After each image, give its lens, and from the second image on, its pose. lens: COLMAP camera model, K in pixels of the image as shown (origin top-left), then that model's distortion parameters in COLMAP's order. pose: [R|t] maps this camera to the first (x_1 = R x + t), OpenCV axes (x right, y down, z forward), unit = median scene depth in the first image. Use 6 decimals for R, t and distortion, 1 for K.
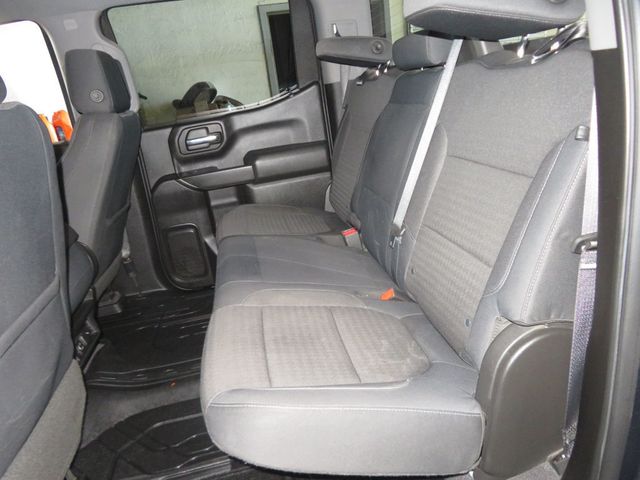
lens RADIAL K [[461.1, 0, 321.2], [0, 461.1, 236.8], [0, 0, 1]] dist [0.001235, 0.004647]
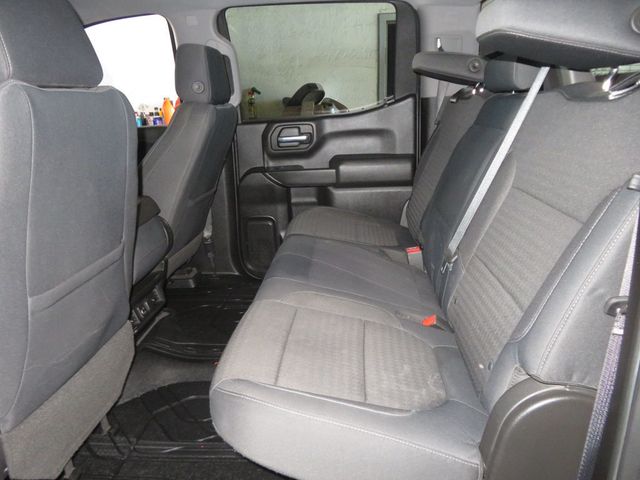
lens RADIAL K [[461.1, 0, 321.2], [0, 461.1, 236.8], [0, 0, 1]] dist [0.001235, 0.004647]
pose [[0.964849, 0.164308, -0.205108, 0.062960], [-0.167010, 0.985946, 0.004191, -0.008594], [0.202914, 0.030212, 0.978730, 0.004112]]
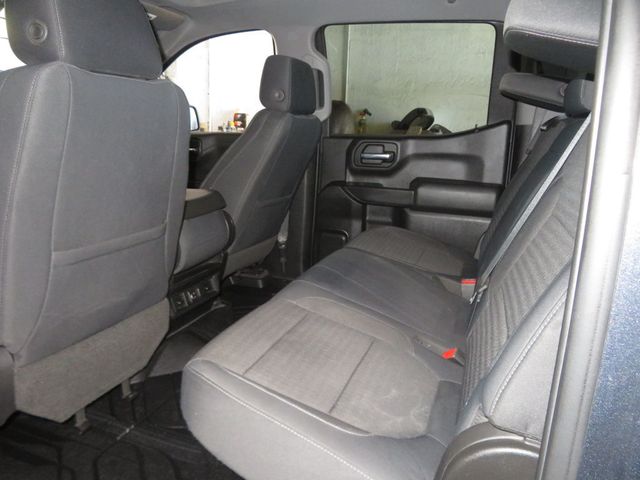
lens RADIAL K [[461.1, 0, 321.2], [0, 461.1, 236.8], [0, 0, 1]] dist [0.001235, 0.004647]
pose [[0.851528, 0.280136, -0.443198, 0.175097], [-0.307643, 0.951446, 0.010305, -0.012760], [0.424566, 0.127572, 0.896365, 0.052336]]
